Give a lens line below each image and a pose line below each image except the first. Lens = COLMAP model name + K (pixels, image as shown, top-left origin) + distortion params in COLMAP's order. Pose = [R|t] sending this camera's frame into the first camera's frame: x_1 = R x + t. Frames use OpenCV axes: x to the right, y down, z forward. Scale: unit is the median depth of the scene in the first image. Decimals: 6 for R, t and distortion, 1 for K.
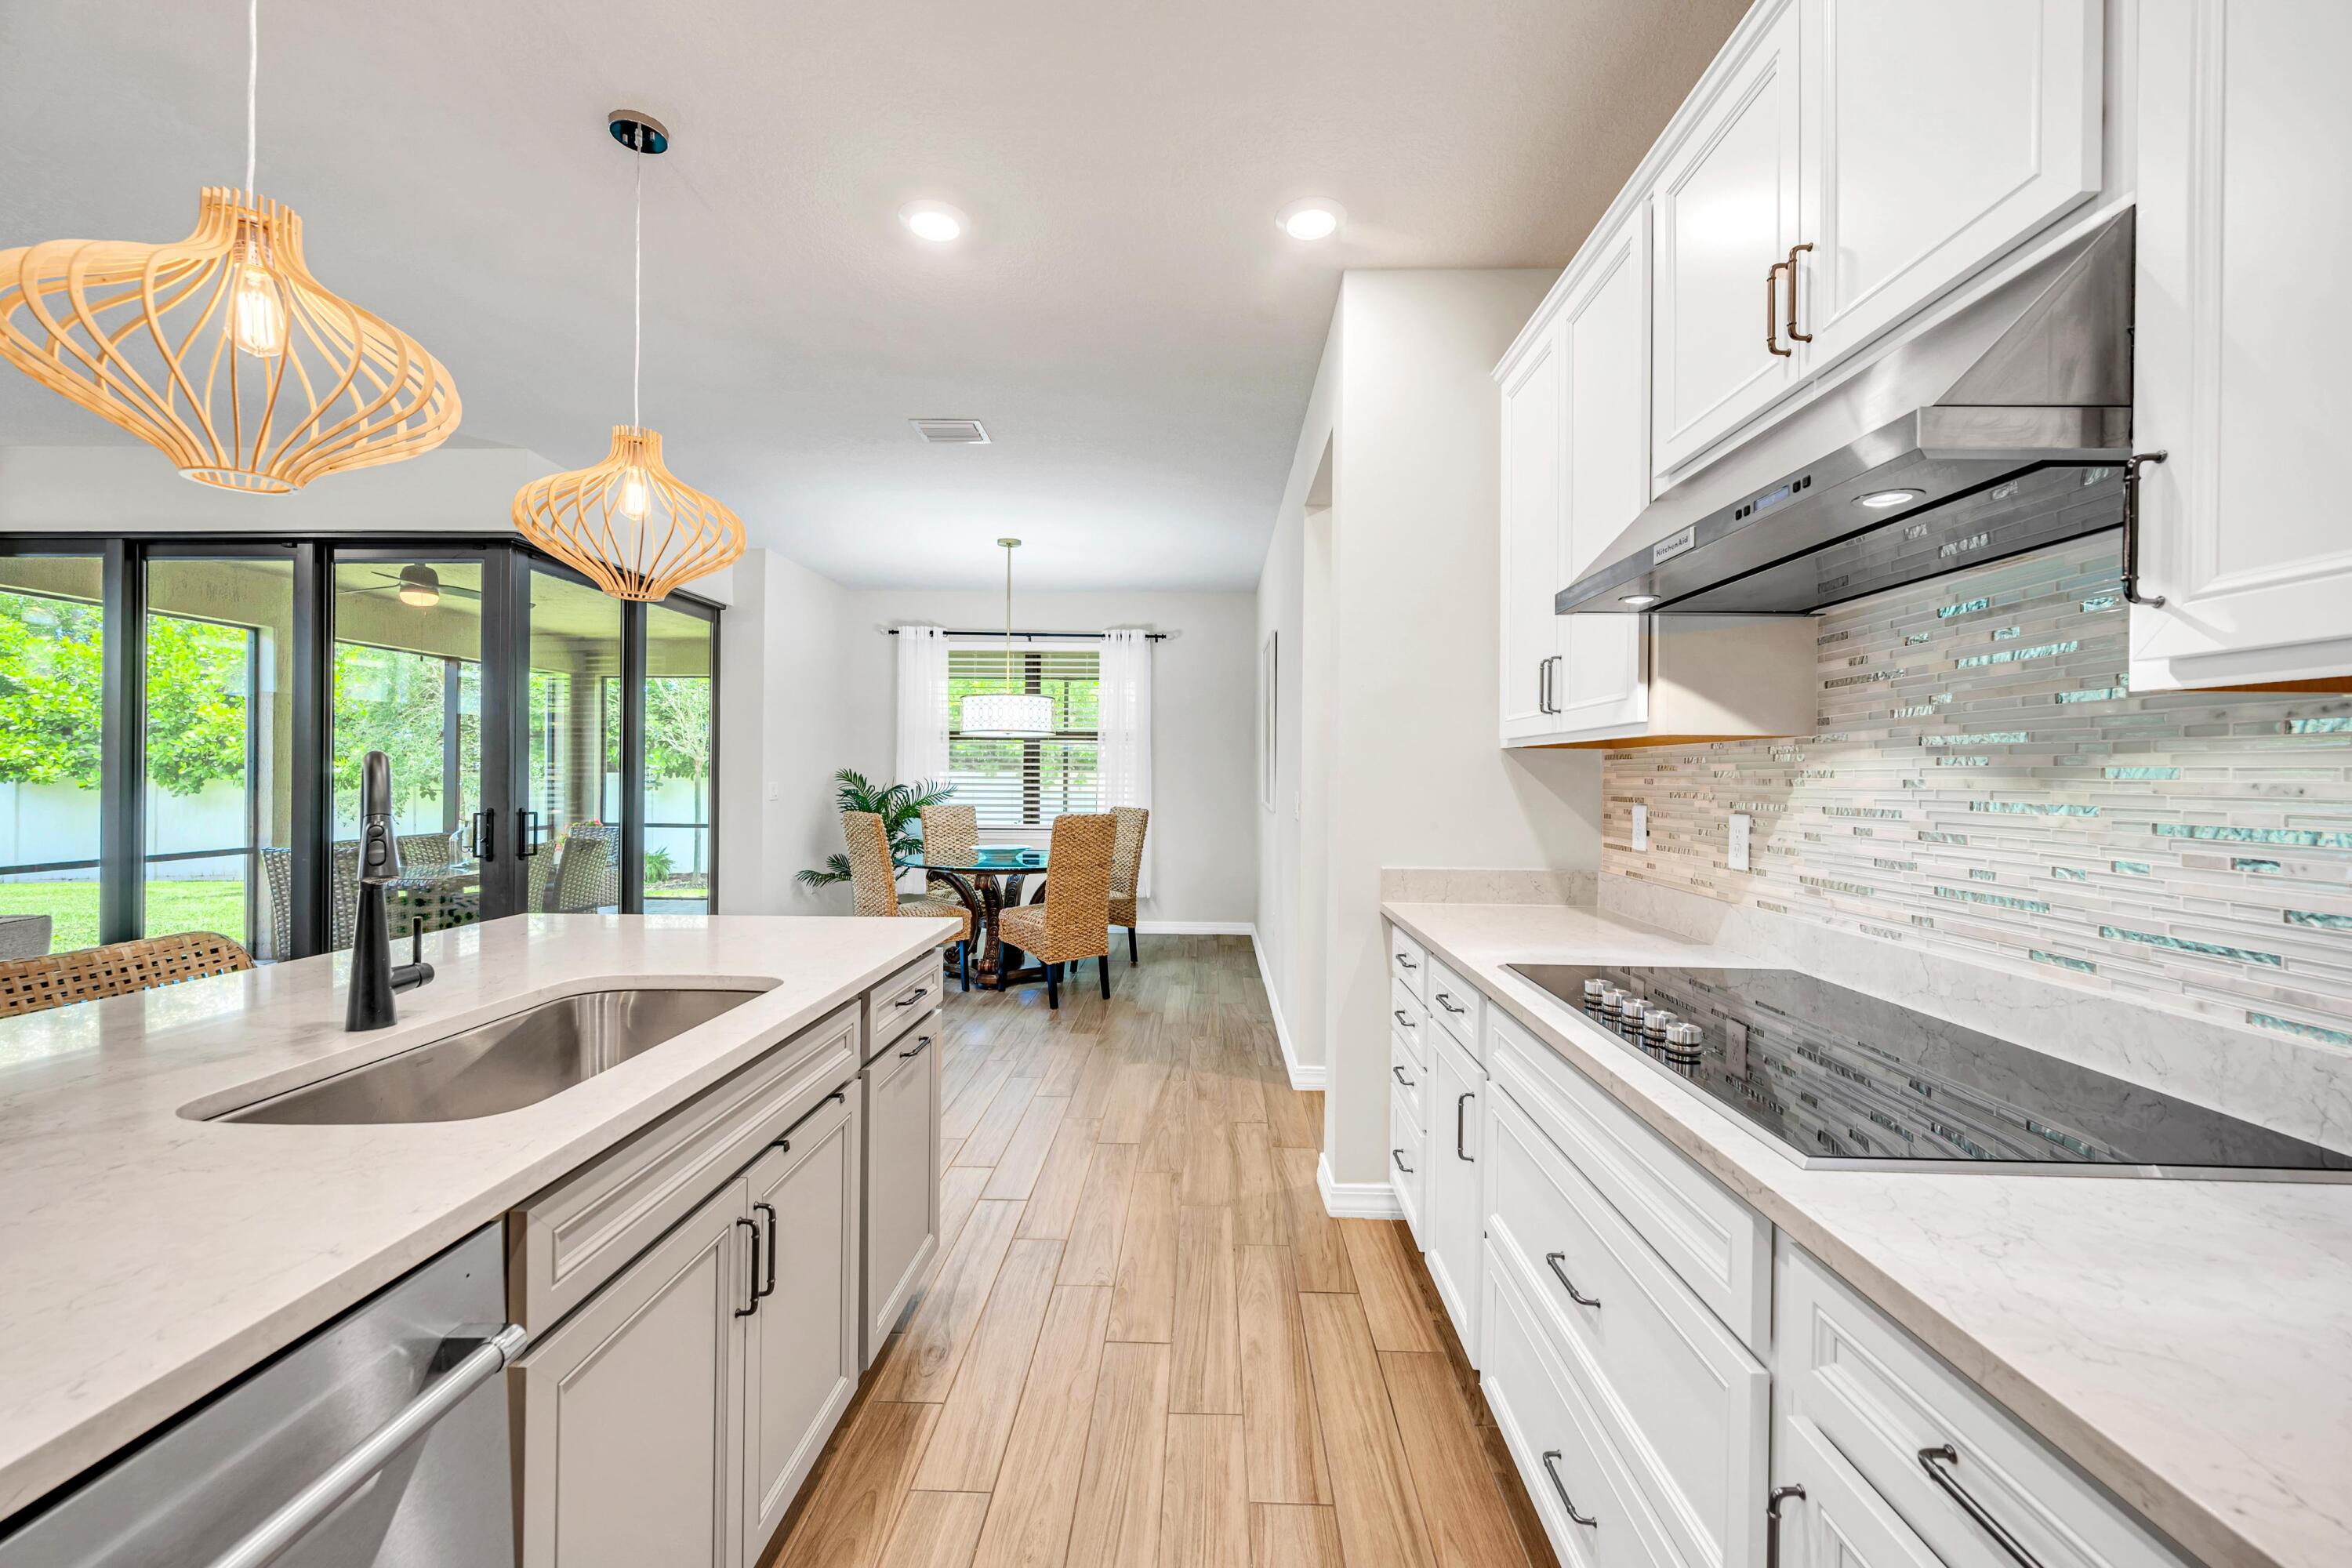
lens RADIAL K [[938.2, 0, 1182.6], [0, 938.2, 774.9], [0, 0, 1]] dist [-0.000666, -0.000235]
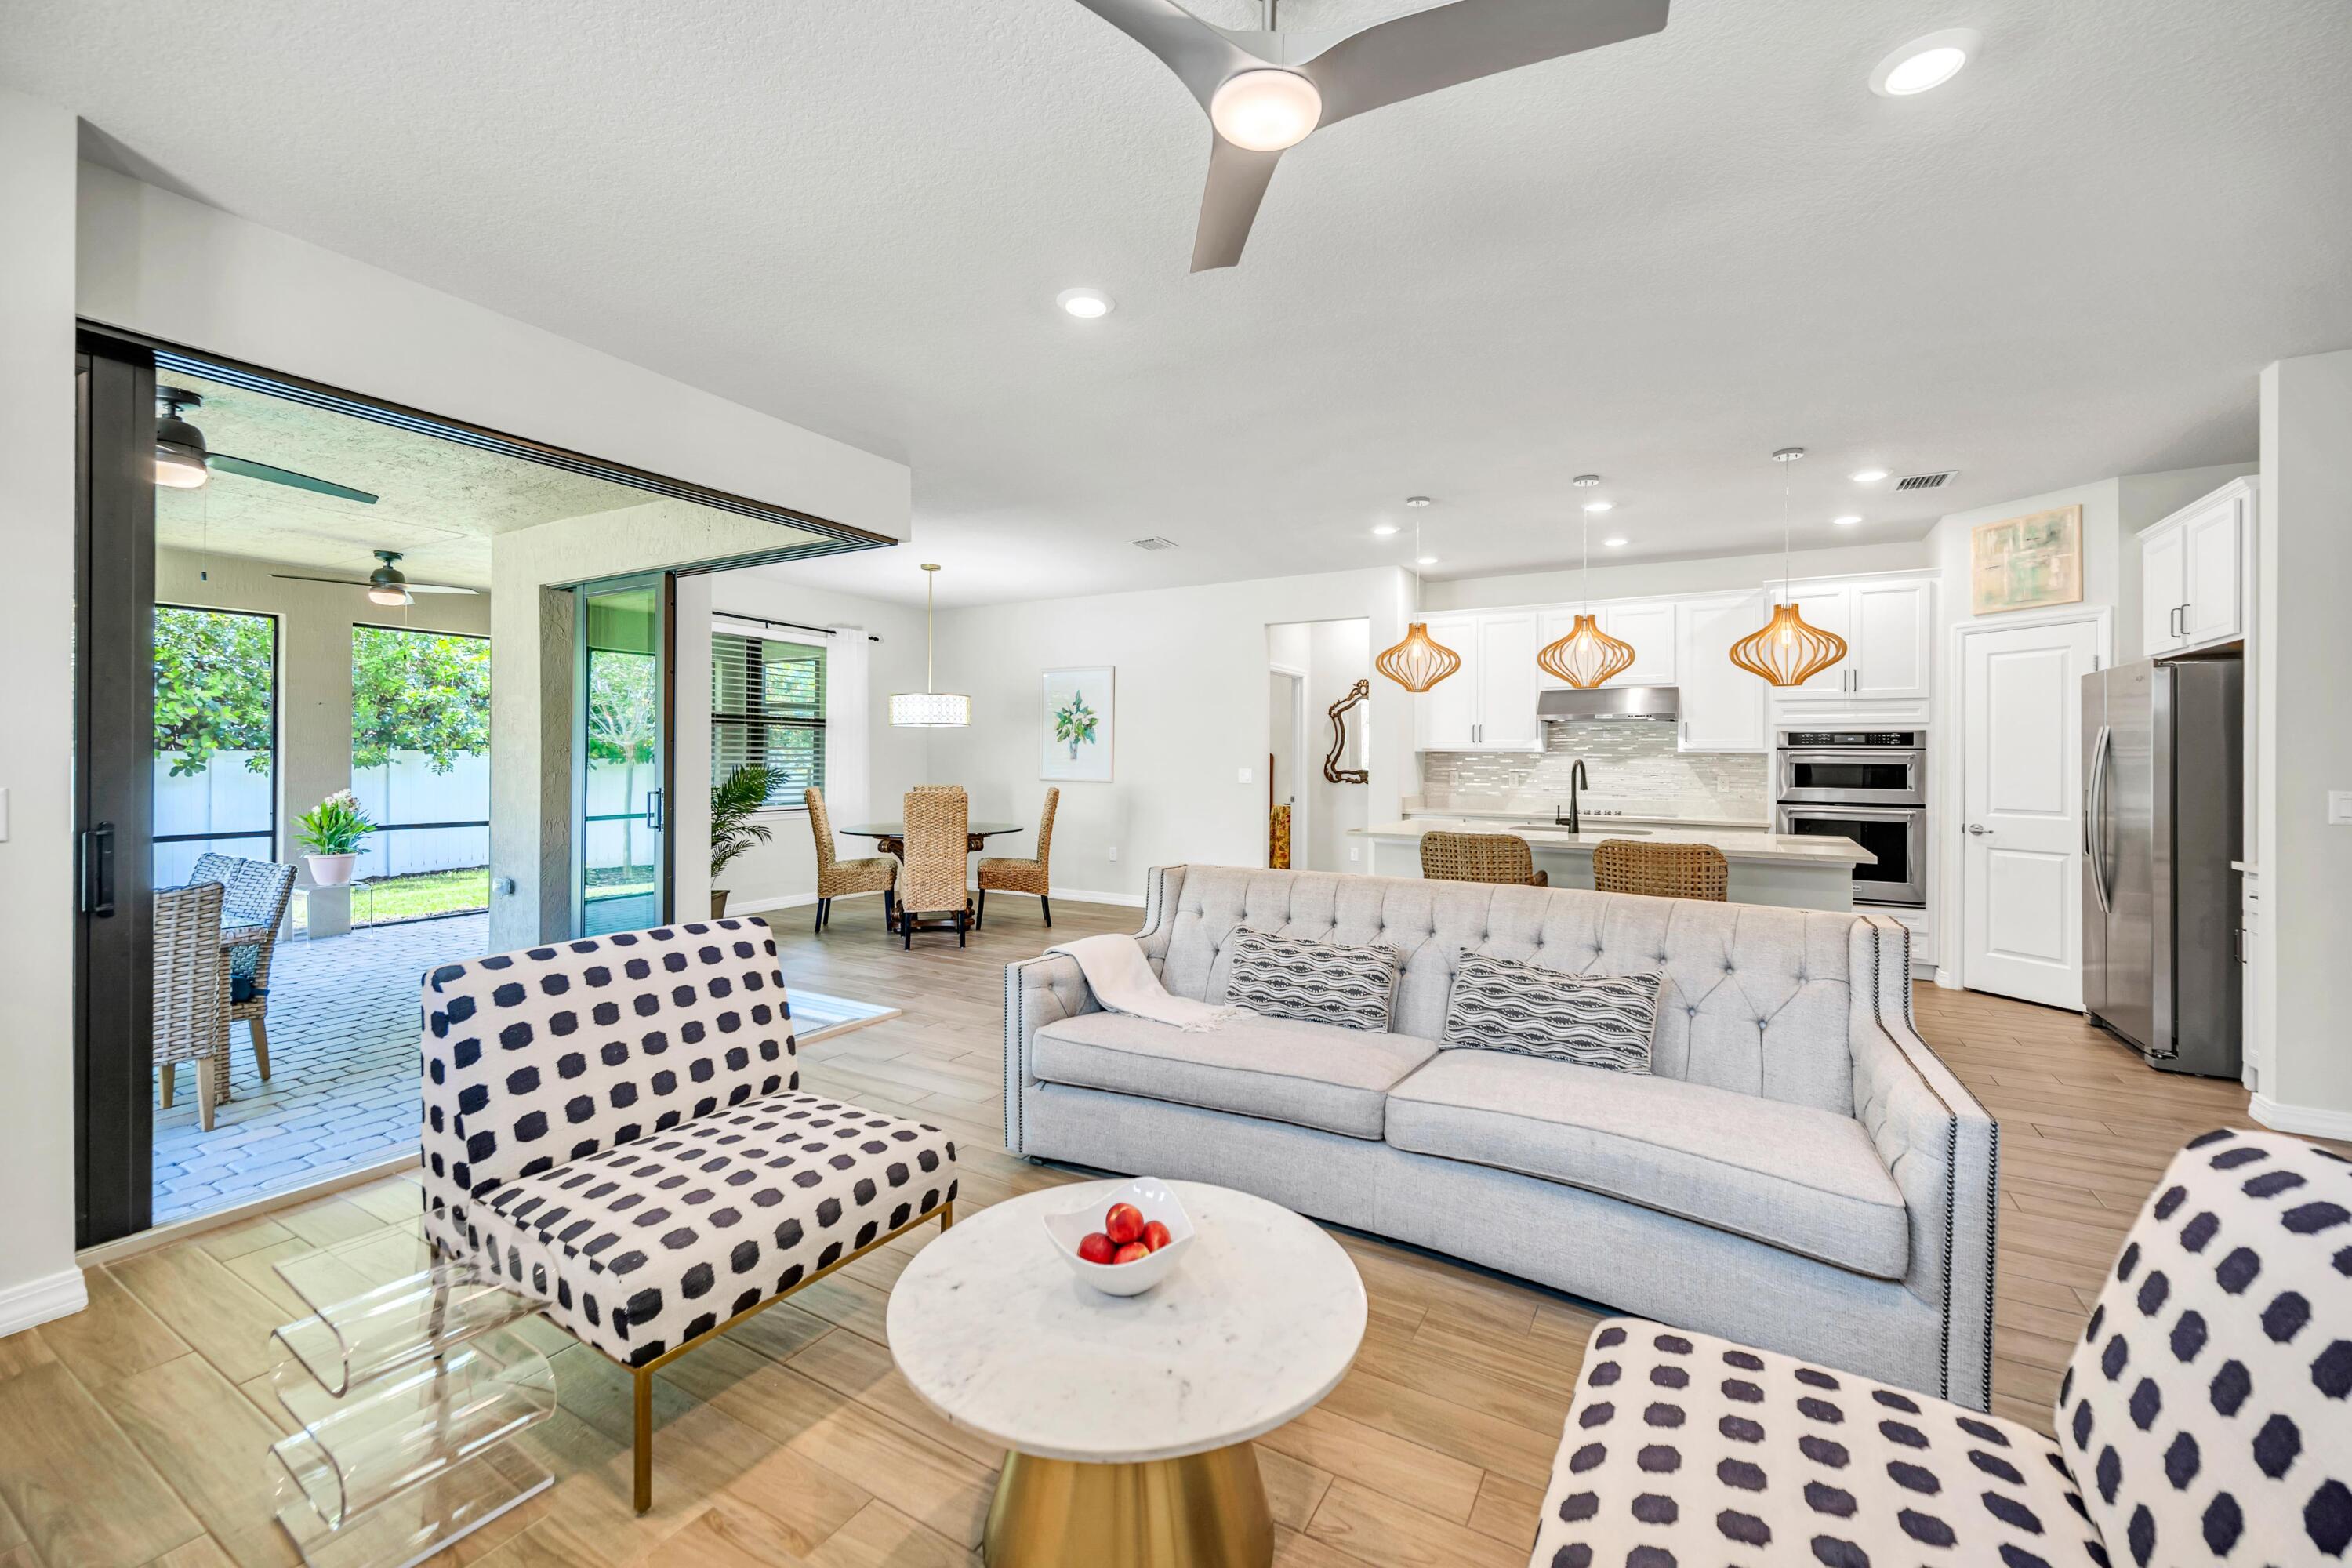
lens RADIAL K [[938.2, 0, 1170.9], [0, 938.2, 760.8], [0, 0, 1]] dist [-0.000666, -0.000235]
pose [[0.482249, -0.003675, 0.876026, -1.918781], [-0.004404, 0.999968, 0.006619, -0.011971], [-0.876023, -0.007050, 0.482218, 0.241014]]
